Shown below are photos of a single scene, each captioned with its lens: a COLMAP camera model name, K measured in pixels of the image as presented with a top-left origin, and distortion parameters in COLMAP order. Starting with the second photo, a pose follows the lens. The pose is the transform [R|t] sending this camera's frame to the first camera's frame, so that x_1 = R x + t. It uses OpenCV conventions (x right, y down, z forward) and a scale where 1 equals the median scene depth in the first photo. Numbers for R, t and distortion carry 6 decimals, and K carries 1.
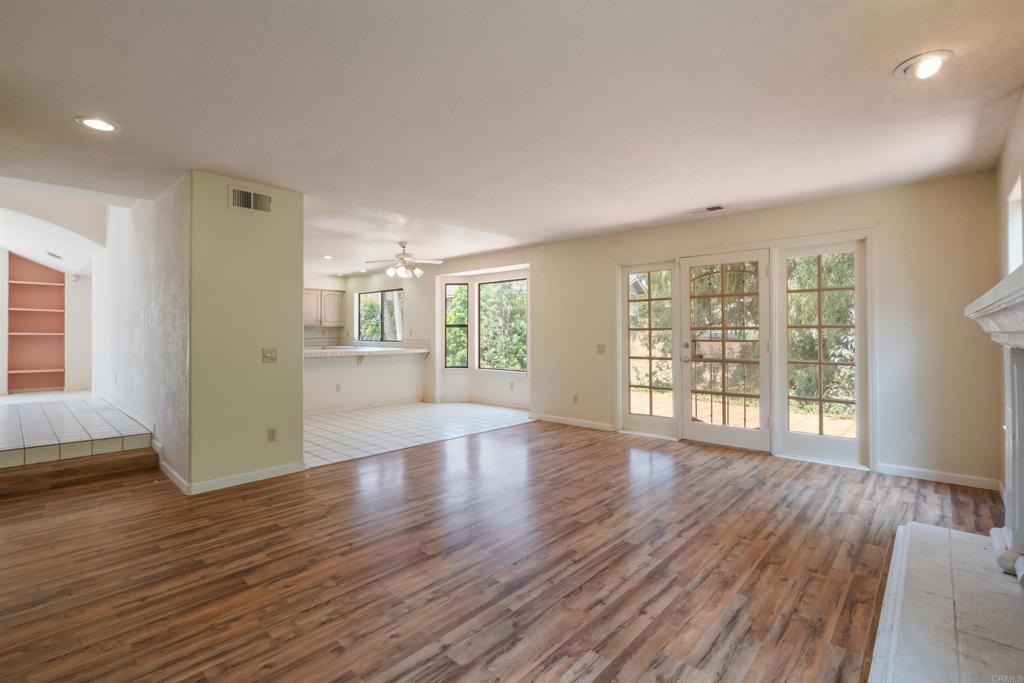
lens RADIAL K [[467.6, 0, 512.8], [0, 467.6, 326.6], [0, 0, 1]] dist [-0.012776, 0.002032]
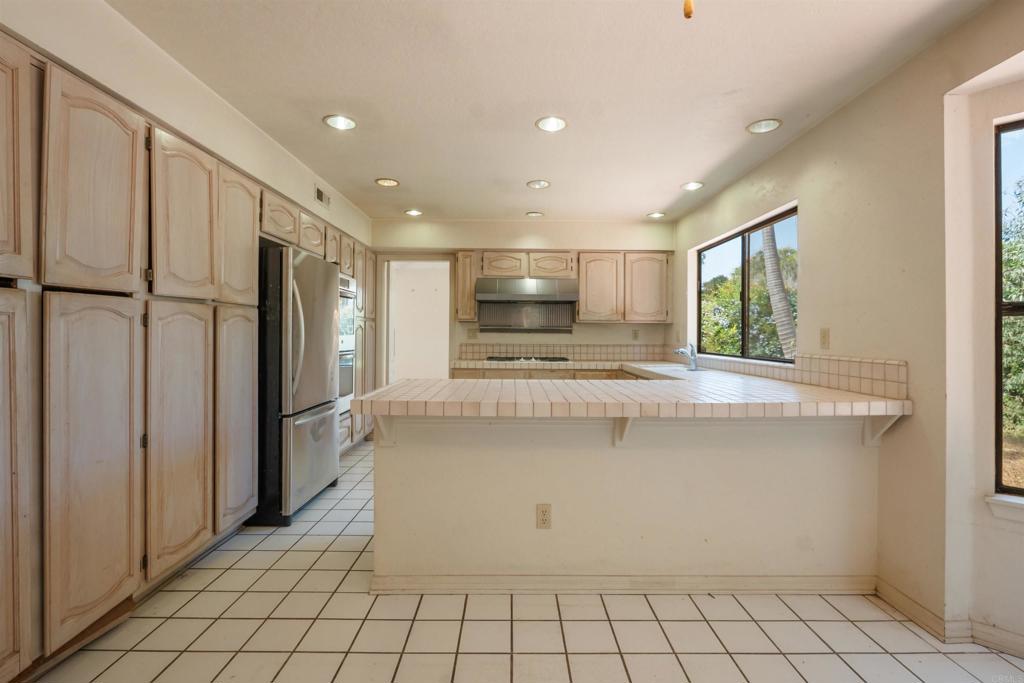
lens RADIAL K [[467.6, 0, 518.8], [0, 467.6, 331.2], [0, 0, 1]] dist [-0.012776, 0.002032]
pose [[0.685602, 0.000058, -0.727976, -0.135770], [0.002499, 0.999994, 0.002433, 0.008299], [0.727972, -0.003487, 0.685598, 0.653646]]
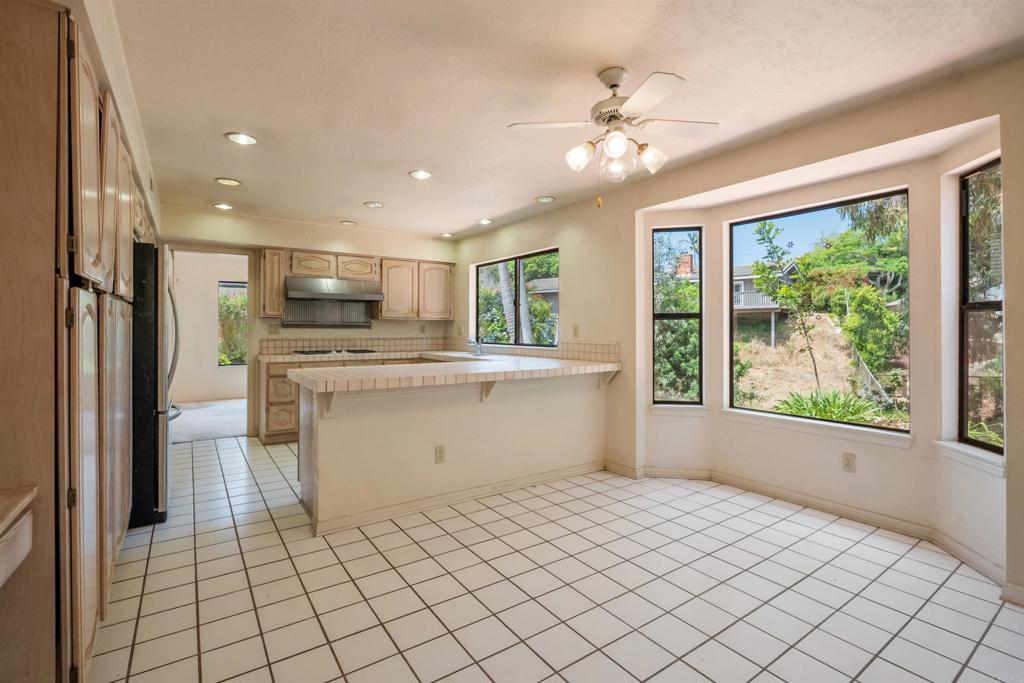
lens RADIAL K [[467.6, 0, 517.8], [0, 467.6, 326.0], [0, 0, 1]] dist [-0.012776, 0.002032]
pose [[0.976932, -0.000056, -0.213553, -0.172118], [0.001183, 0.999986, 0.005153, 0.005673], [0.213550, -0.005287, 0.976918, 0.486002]]
